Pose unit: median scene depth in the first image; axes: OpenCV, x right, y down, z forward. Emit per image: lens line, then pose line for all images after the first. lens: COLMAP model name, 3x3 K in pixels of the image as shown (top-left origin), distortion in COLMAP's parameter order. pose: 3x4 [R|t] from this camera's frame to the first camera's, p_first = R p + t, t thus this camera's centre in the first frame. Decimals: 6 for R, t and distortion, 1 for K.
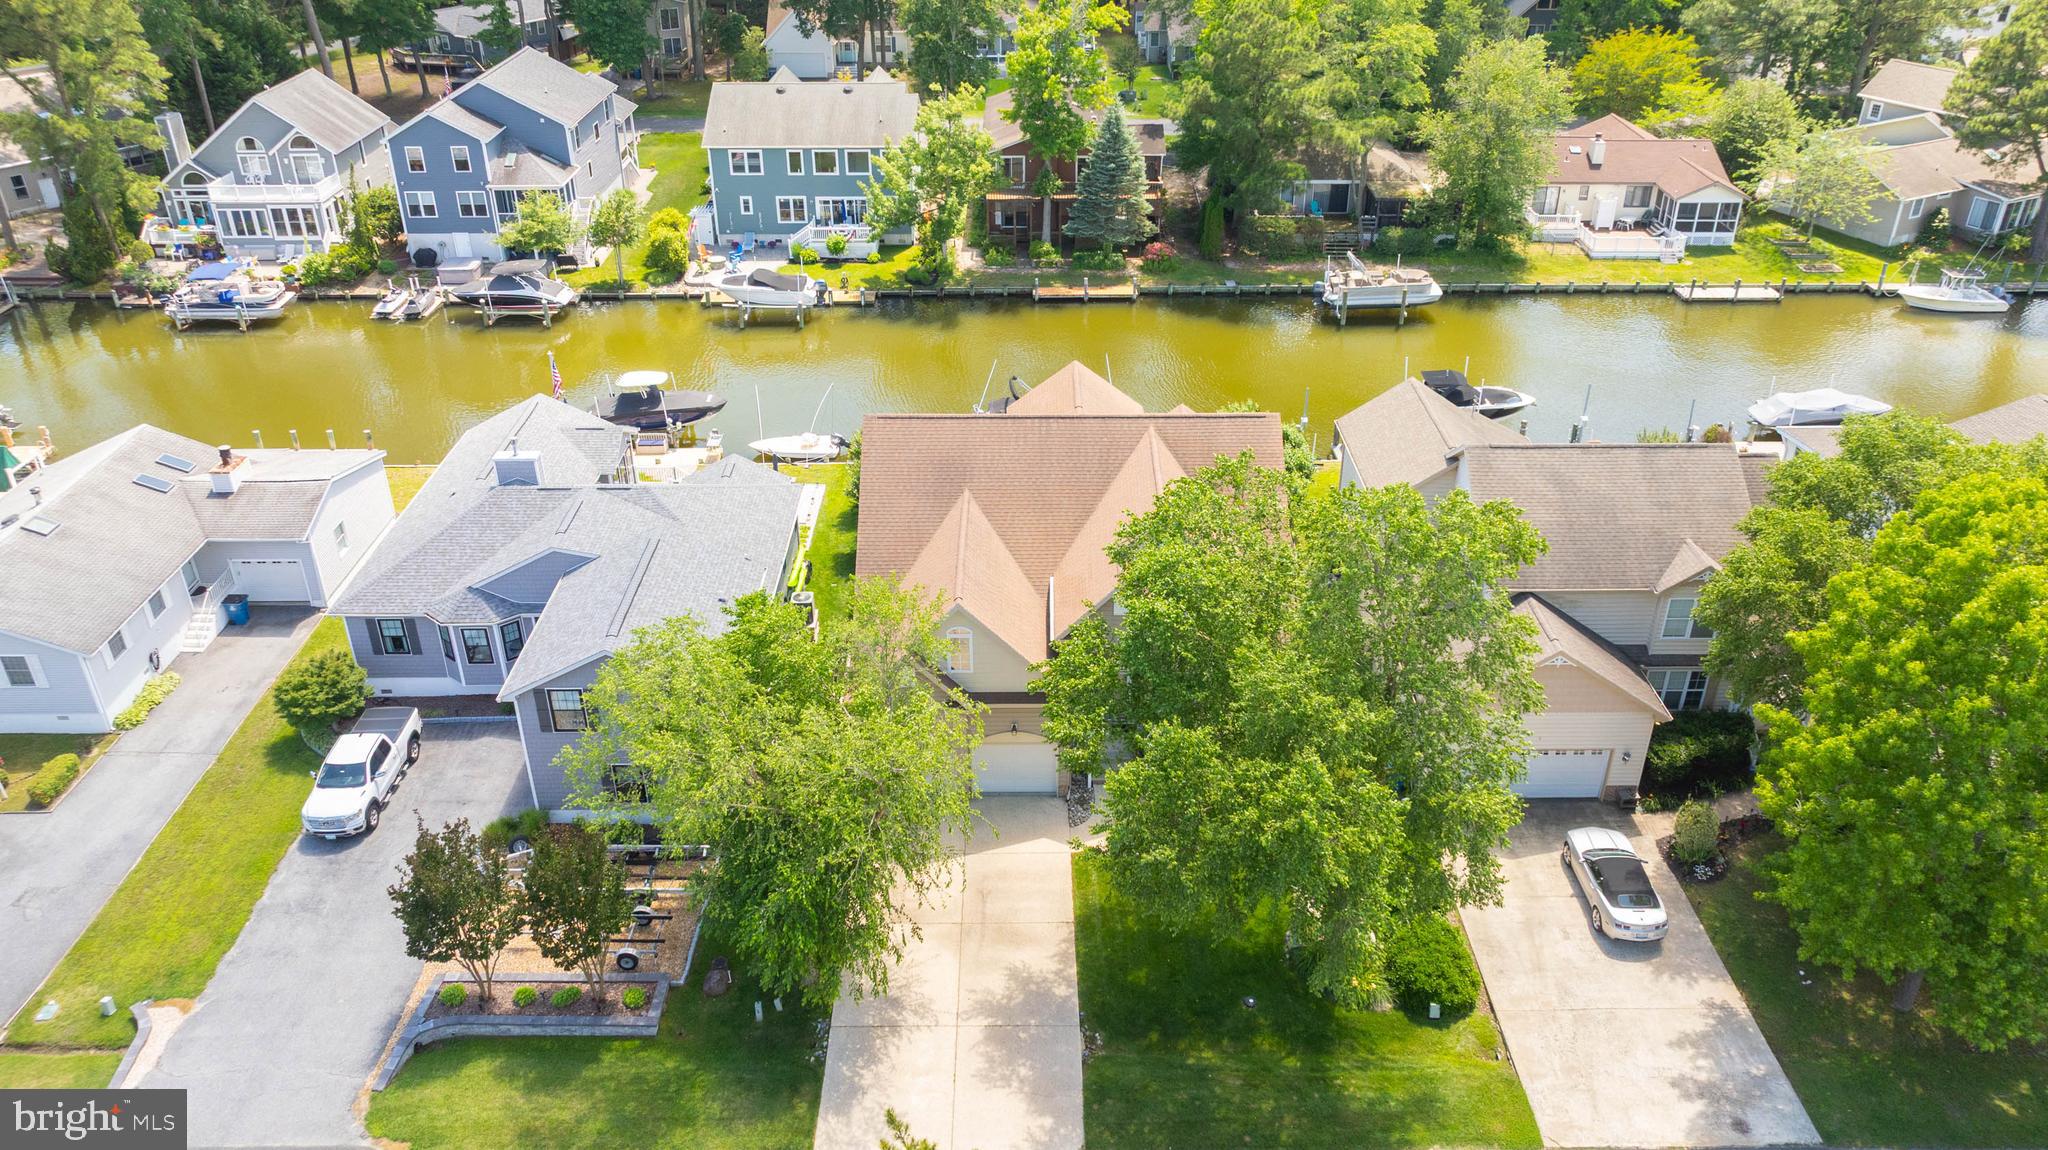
lens RADIAL K [[1510.5, 0, 1039.1], [0, 1510.5, 532.3], [0, 0, 1]] dist [-0.019097, -0.002497]
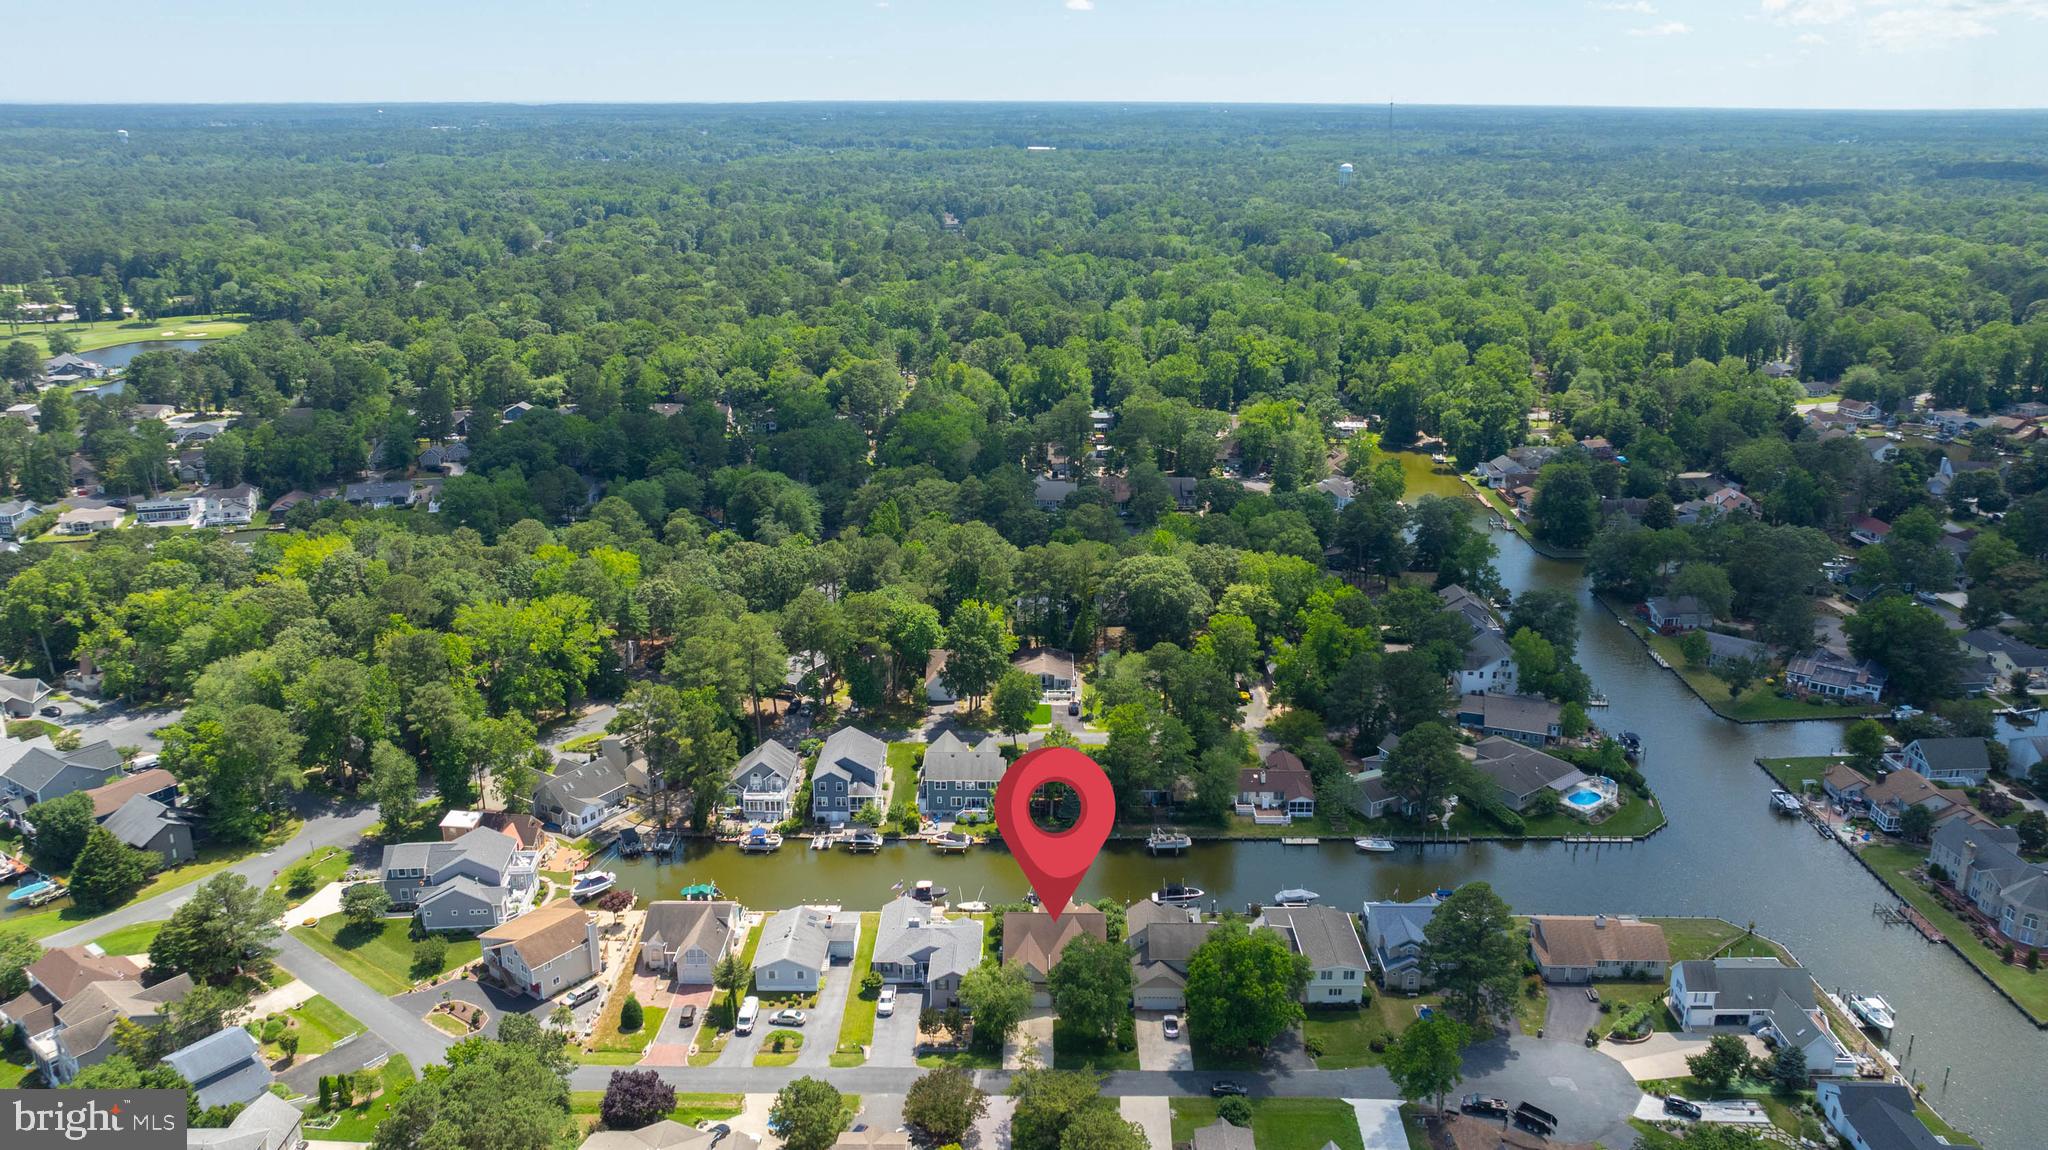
lens RADIAL K [[1510.5, 0, 1039.1], [0, 1510.5, 532.3], [0, 0, 1]] dist [-0.019097, -0.002497]
pose [[0.999901, 0.007397, -0.011999, 0.013441], [-0.009746, 0.977787, -0.209373, -0.151244], [0.010183, 0.209469, 0.977762, -2.115932]]
